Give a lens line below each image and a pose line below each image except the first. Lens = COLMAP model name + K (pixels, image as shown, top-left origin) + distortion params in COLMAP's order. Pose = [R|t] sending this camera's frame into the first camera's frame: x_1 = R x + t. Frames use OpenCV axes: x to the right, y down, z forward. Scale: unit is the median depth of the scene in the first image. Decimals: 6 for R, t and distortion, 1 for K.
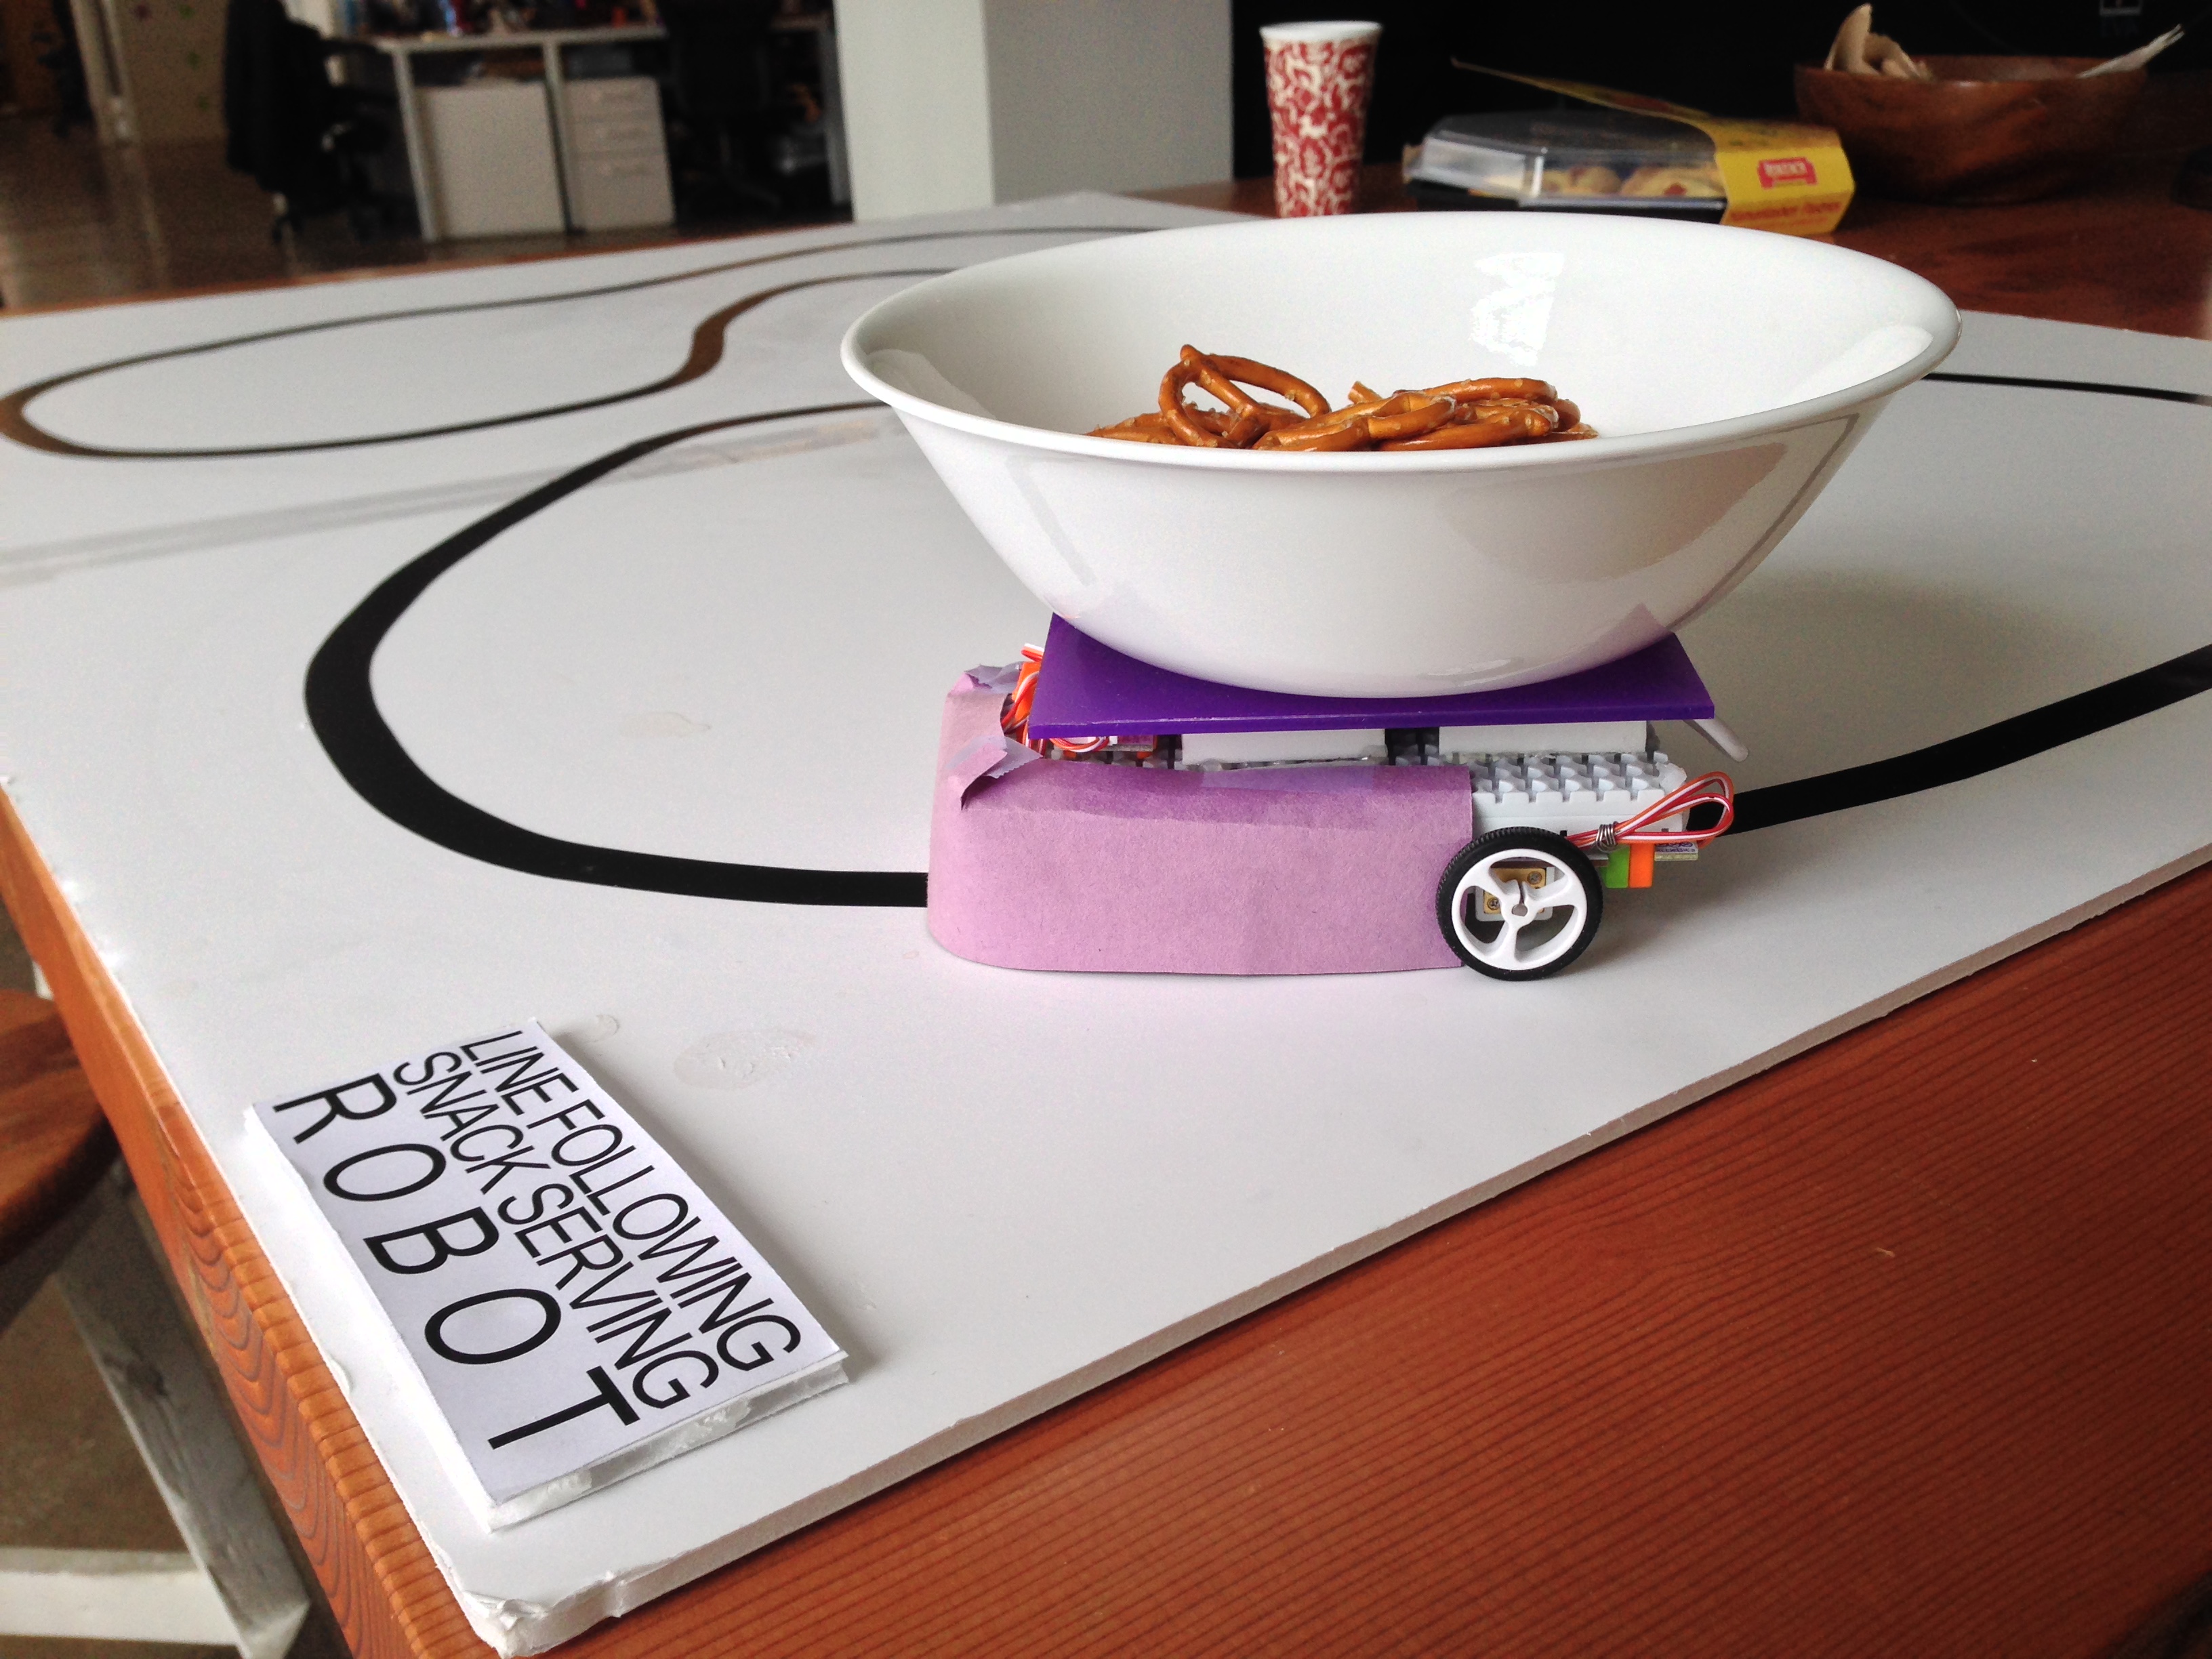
lens RADIAL K [[2025.6, 0, 1109.9], [0, 2025.6, 824.6], [0, 0, 1]] dist [0.140251, -0.258615]
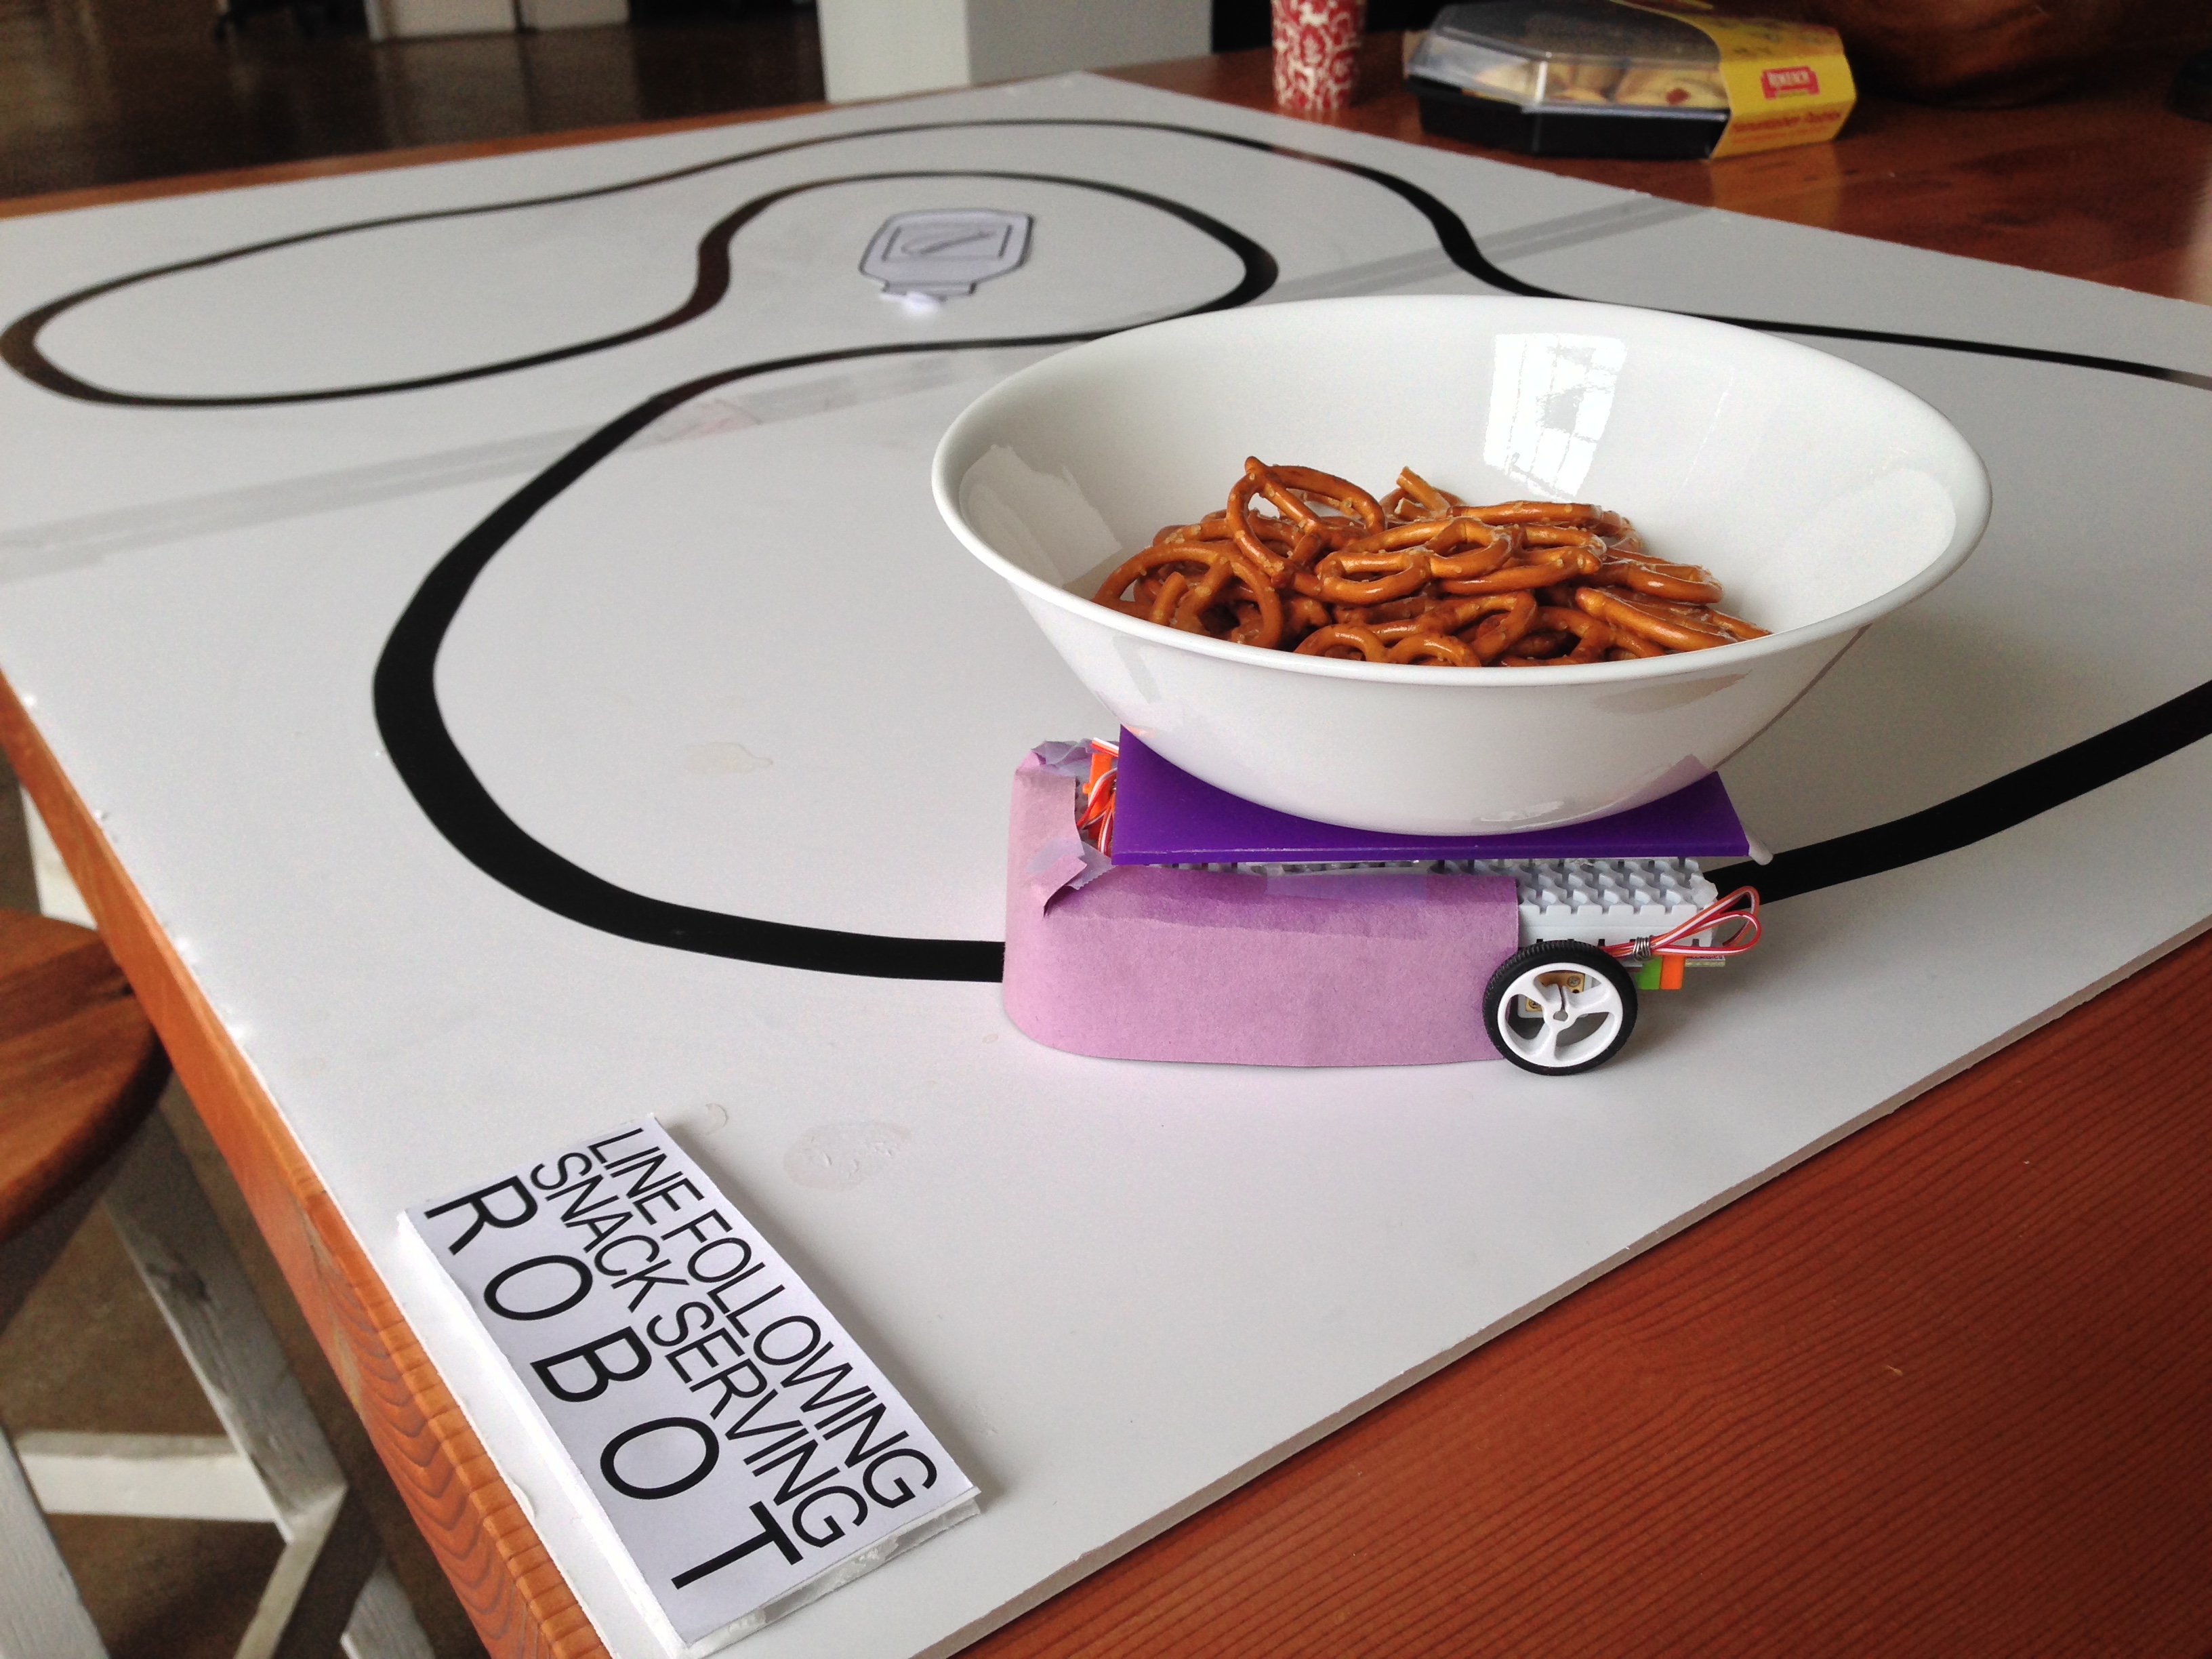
lens RADIAL K [[2026.3, 0, 1106.0], [0, 2026.3, 829.5], [0, 0, 1]] dist [0.148517, -0.281516]
pose [[0.999827, 0.003841, 0.018174, -0.068492], [-0.005509, 0.995683, 0.092656, -0.175348], [-0.017740, -0.092740, 0.995532, -0.075705]]
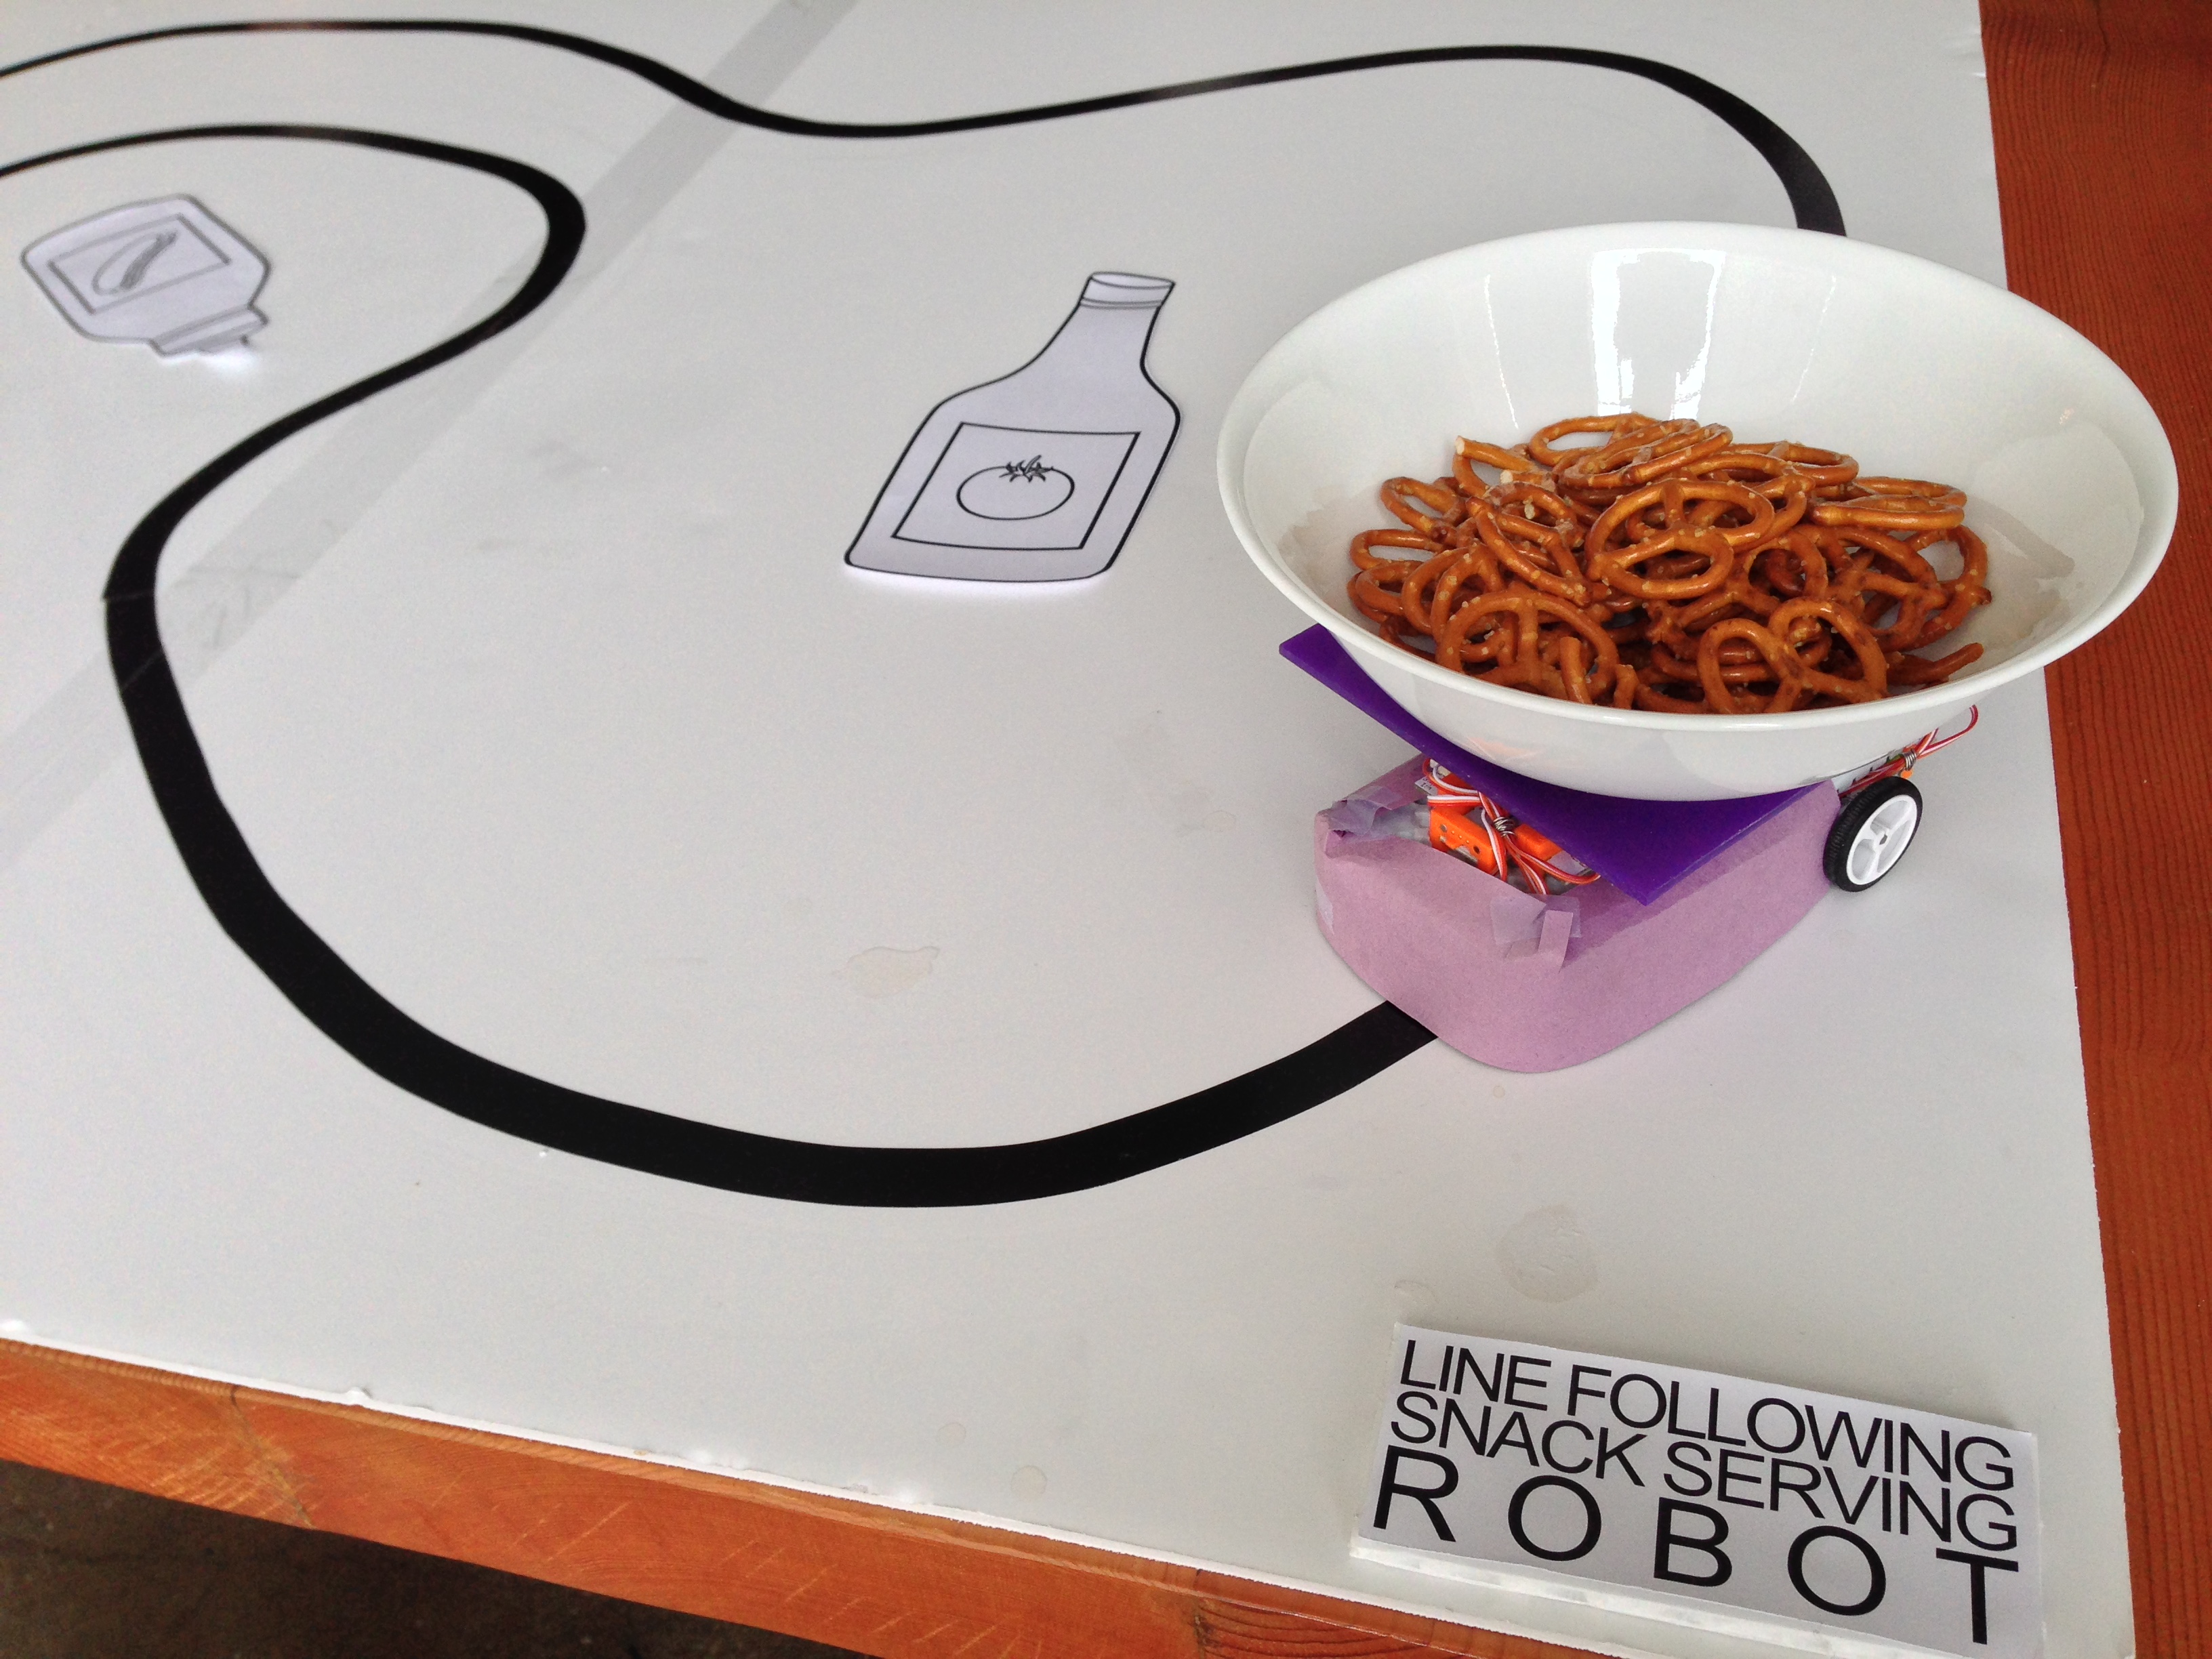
lens RADIAL K [[2026.3, 0, 1106.0], [0, 2026.3, 829.5], [0, 0, 1]] dist [0.148517, -0.281516]
pose [[0.769025, -0.446372, 0.457550, -0.893574], [0.320503, 0.888579, 0.328185, -0.634805], [-0.553062, -0.105736, 0.826403, 0.209079]]
